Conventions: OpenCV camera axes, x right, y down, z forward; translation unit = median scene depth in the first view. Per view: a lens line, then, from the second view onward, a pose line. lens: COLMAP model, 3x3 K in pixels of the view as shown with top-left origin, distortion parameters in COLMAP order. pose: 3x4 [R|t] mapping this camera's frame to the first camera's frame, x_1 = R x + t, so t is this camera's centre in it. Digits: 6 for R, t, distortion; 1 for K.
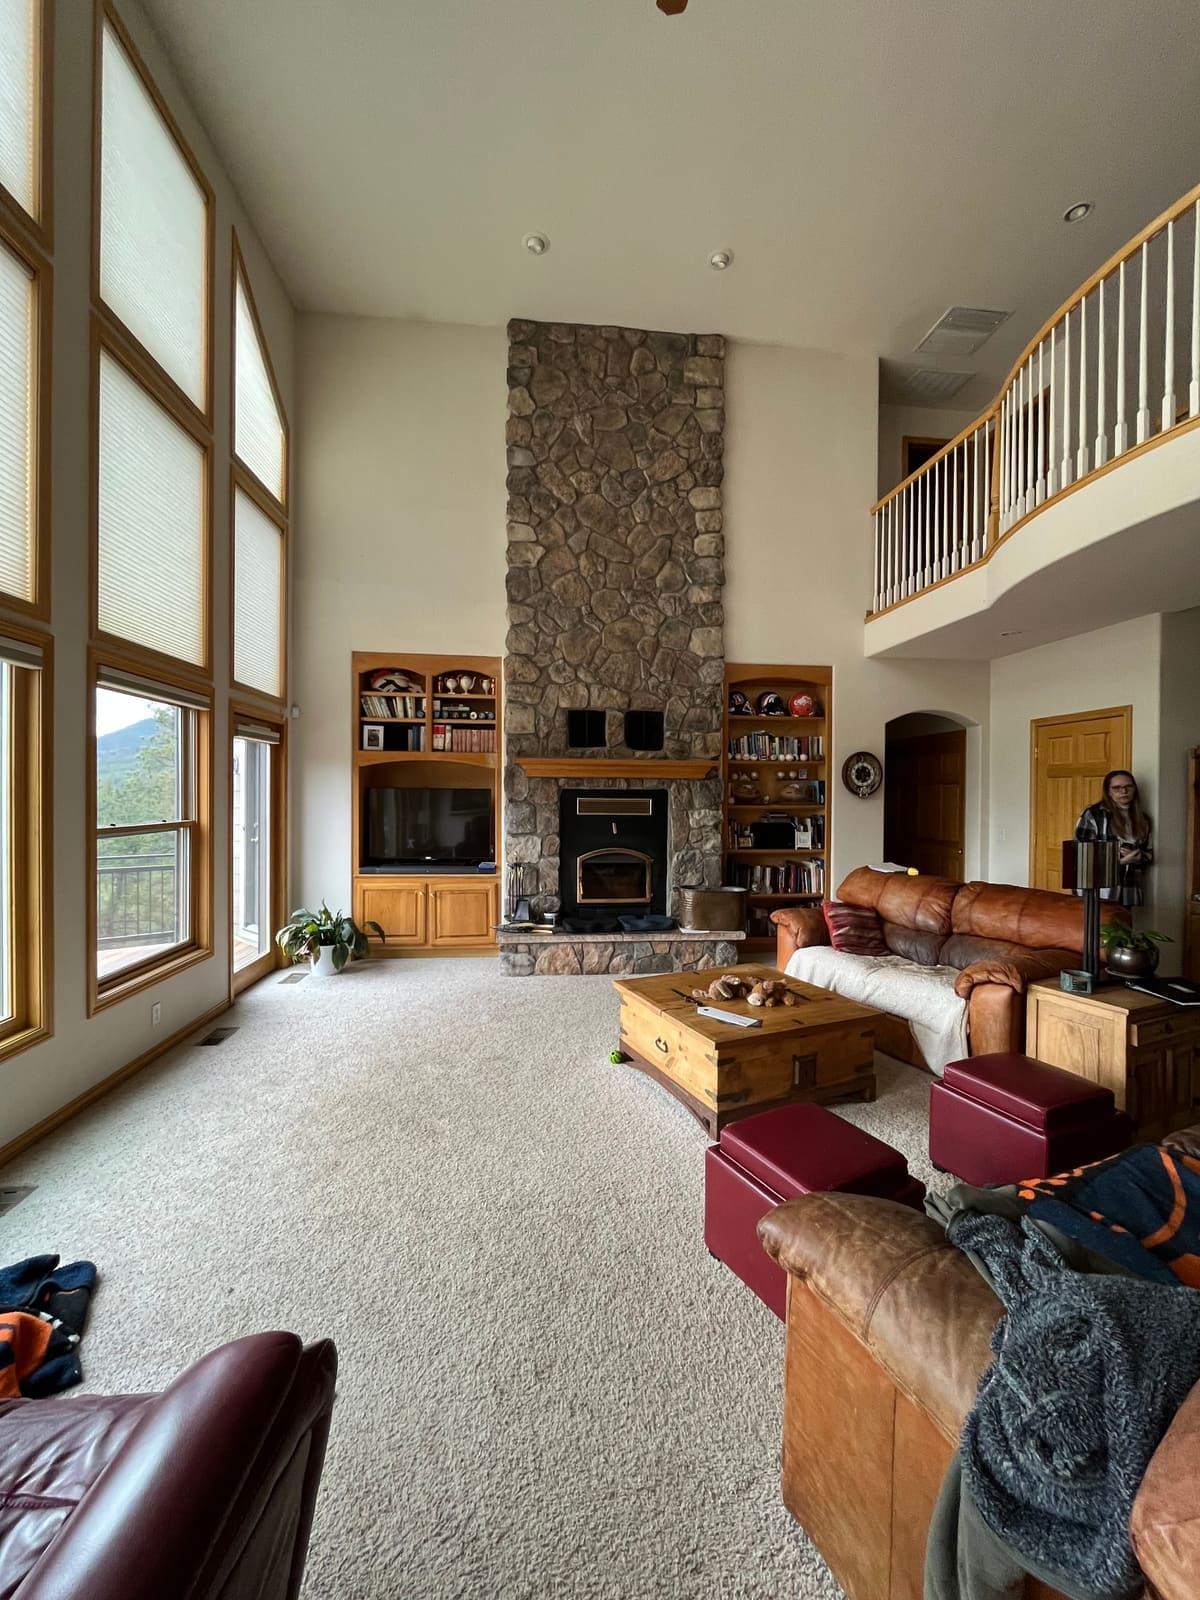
lens RADIAL K [[644.3, 0, 603.6], [0, 644.3, 796.4], [0, 0, 1]] dist [-0.003122, -0.000235]
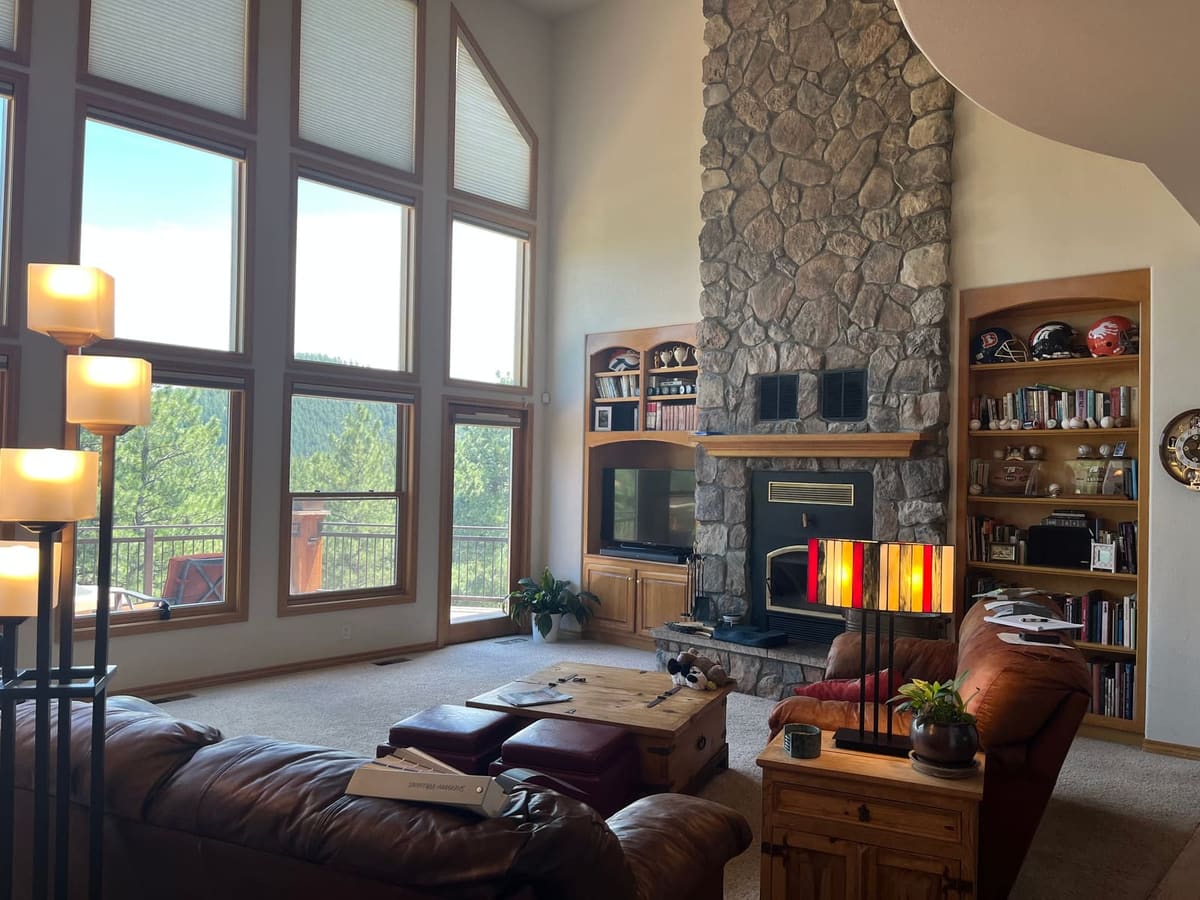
lens RADIAL K [[900.2, 0, 619.8], [0, 900.2, 464.8], [0, 0, 1]] dist [0.012636, 0.000502]
pose [[0.673286, -0.000017, -0.739382, 0.689600], [-0.018429, 0.999689, -0.016805, 0.003507], [0.739152, 0.024941, 0.673077, 0.082273]]
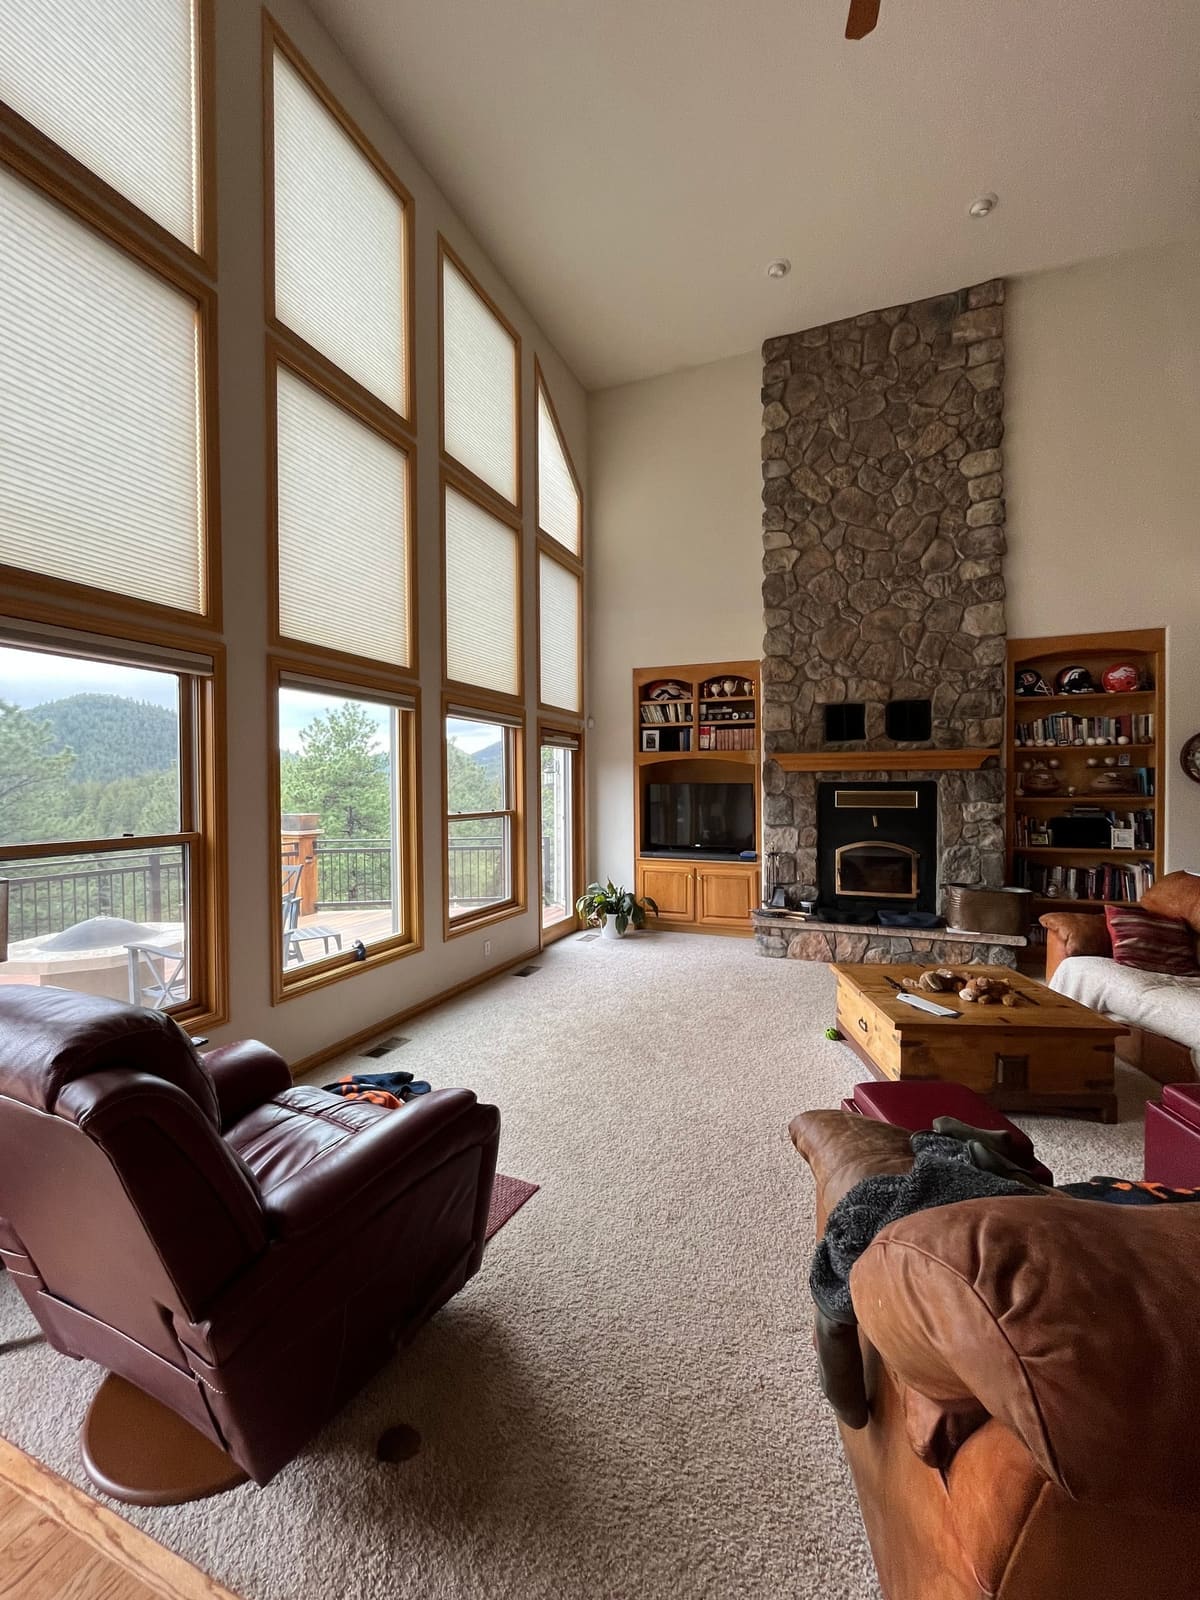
lens RADIAL K [[644.3, 0, 603.6], [0, 644.3, 796.4], [0, 0, 1]] dist [-0.003122, -0.000235]
pose [[0.880851, -0.004984, -0.473368, 0.118800], [0.009301, 0.999934, 0.006779, 0.000824], [0.473303, -0.010374, 0.880839, -0.068746]]
